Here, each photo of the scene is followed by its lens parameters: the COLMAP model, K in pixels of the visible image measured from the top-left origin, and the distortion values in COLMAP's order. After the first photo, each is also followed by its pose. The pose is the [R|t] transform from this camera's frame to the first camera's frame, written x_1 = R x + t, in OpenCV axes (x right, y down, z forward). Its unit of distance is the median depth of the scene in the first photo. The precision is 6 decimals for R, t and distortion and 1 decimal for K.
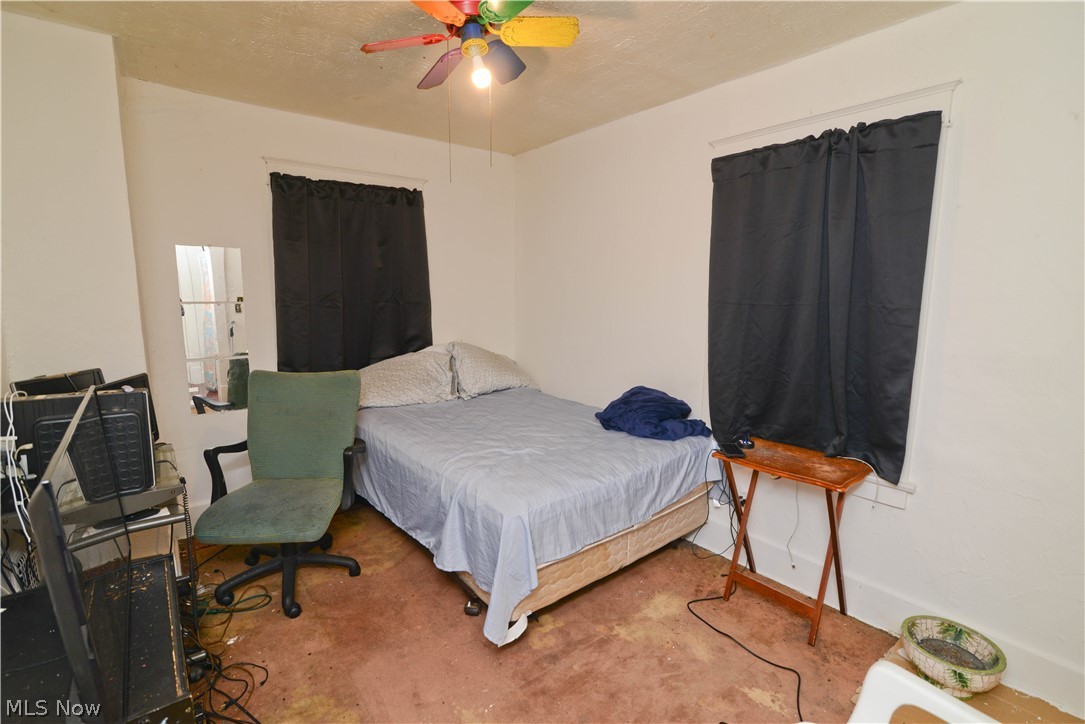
lens RADIAL K [[507.0, 0, 545.8], [0, 507.0, 367.6], [0, 0, 1]] dist [-0.021175, 0.000315]
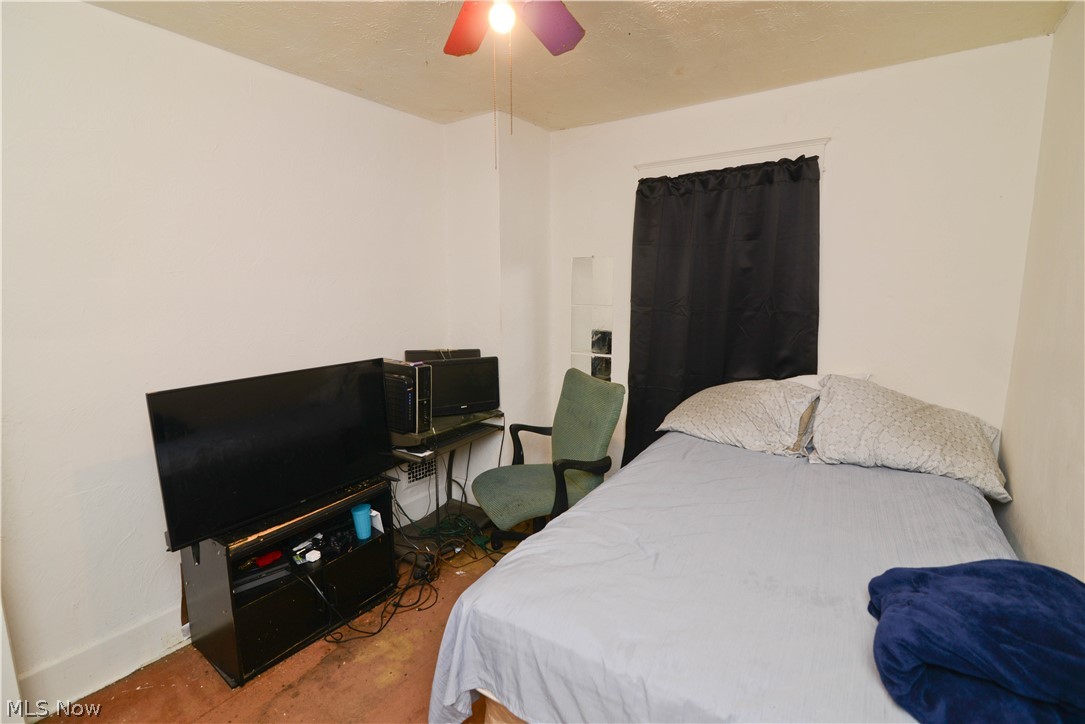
lens RADIAL K [[507.0, 0, 545.8], [0, 507.0, 367.6], [0, 0, 1]] dist [-0.021175, 0.000315]
pose [[0.276567, 0.138566, -0.950952, 0.387805], [-0.141572, 0.984628, 0.102300, -0.084692], [0.950509, 0.106335, 0.291932, 0.515201]]
